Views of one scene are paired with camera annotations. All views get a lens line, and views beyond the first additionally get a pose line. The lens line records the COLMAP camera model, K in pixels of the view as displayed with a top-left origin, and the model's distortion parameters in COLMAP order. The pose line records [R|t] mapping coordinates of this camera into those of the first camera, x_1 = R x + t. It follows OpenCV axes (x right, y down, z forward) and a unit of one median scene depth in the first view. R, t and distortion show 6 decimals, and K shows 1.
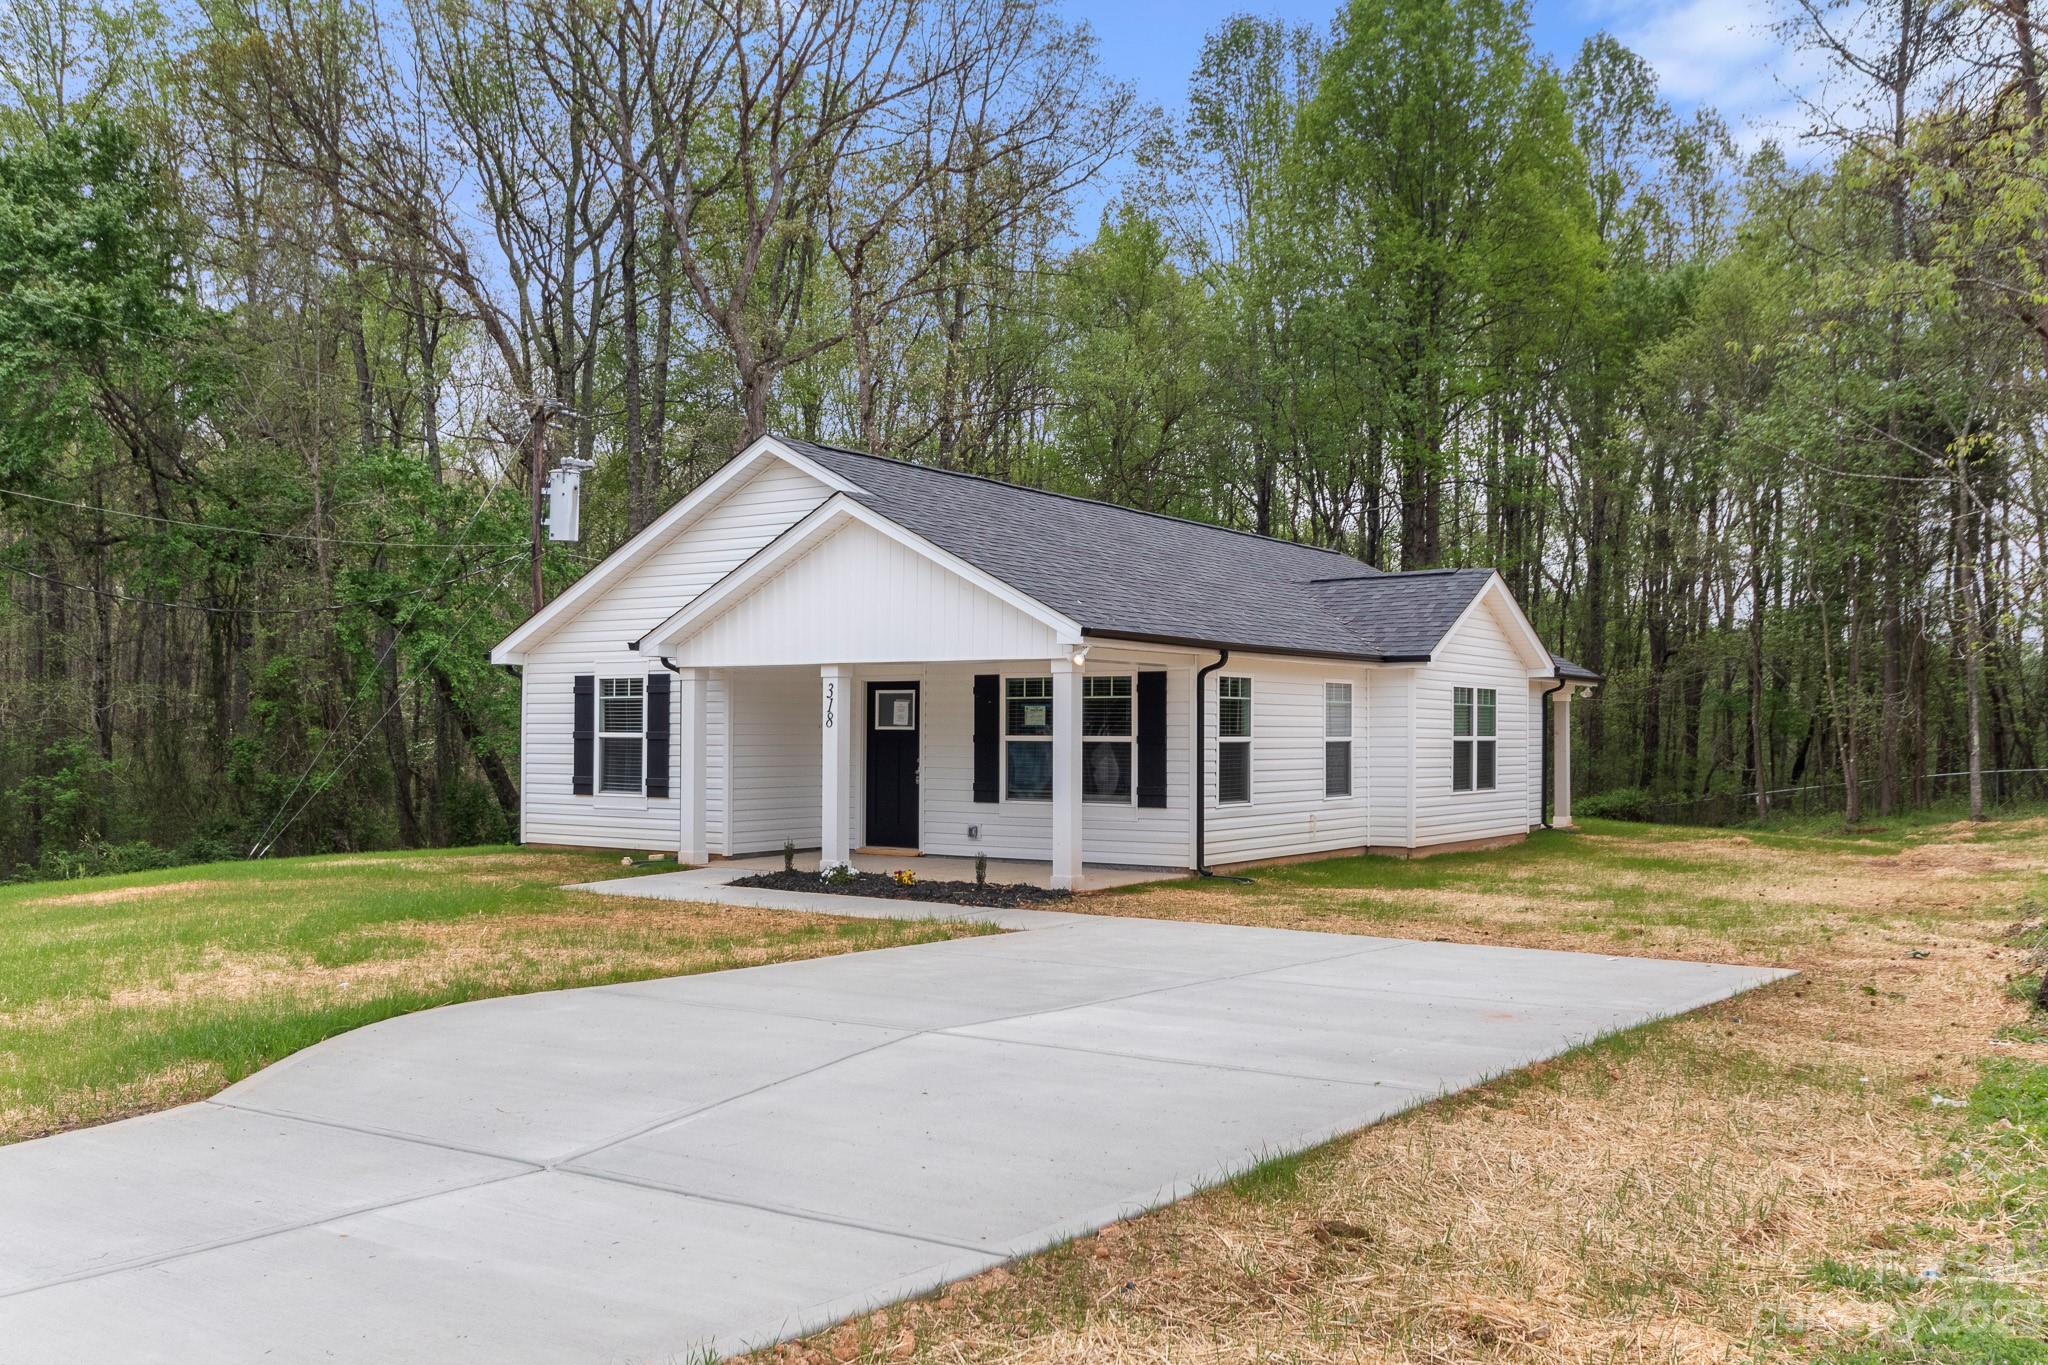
lens RADIAL K [[1907.9, 0, 1028.7], [0, 1907.9, 717.8], [0, 0, 1]] dist [-0.005978, -0.004145]
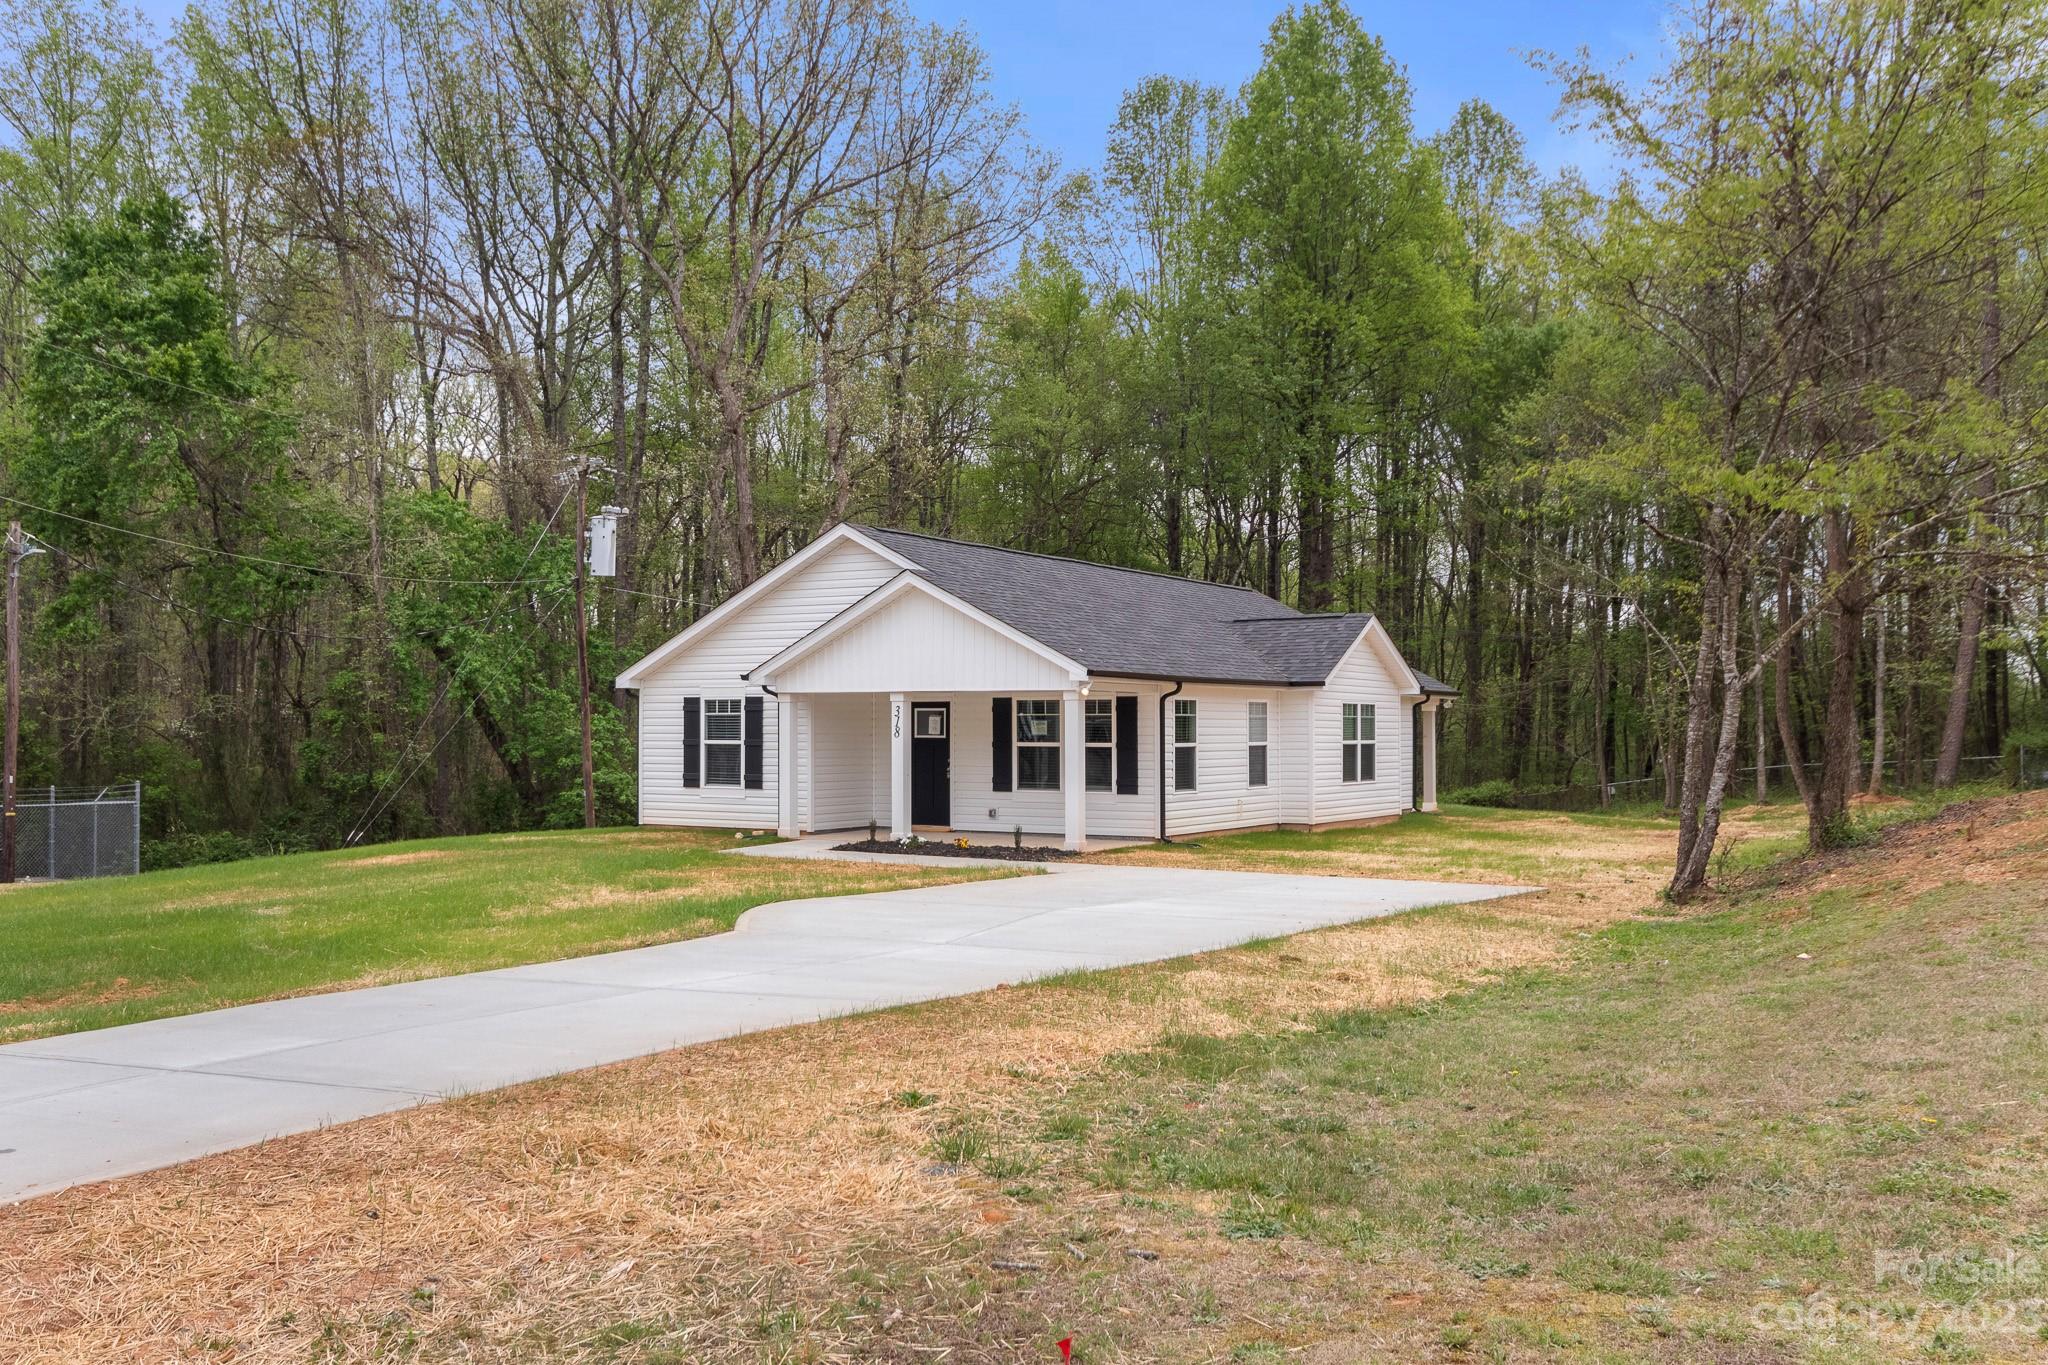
lens RADIAL K [[1886.3, 0, 1024.0], [0, 1886.3, 682.5], [0, 0, 1]] dist [0.002967, 0.000328]
pose [[0.998803, -0.001458, 0.048902, -0.069396], [0.002283, 0.999856, -0.016829, -0.010212], [-0.048870, 0.016921, 0.998662, -0.331679]]
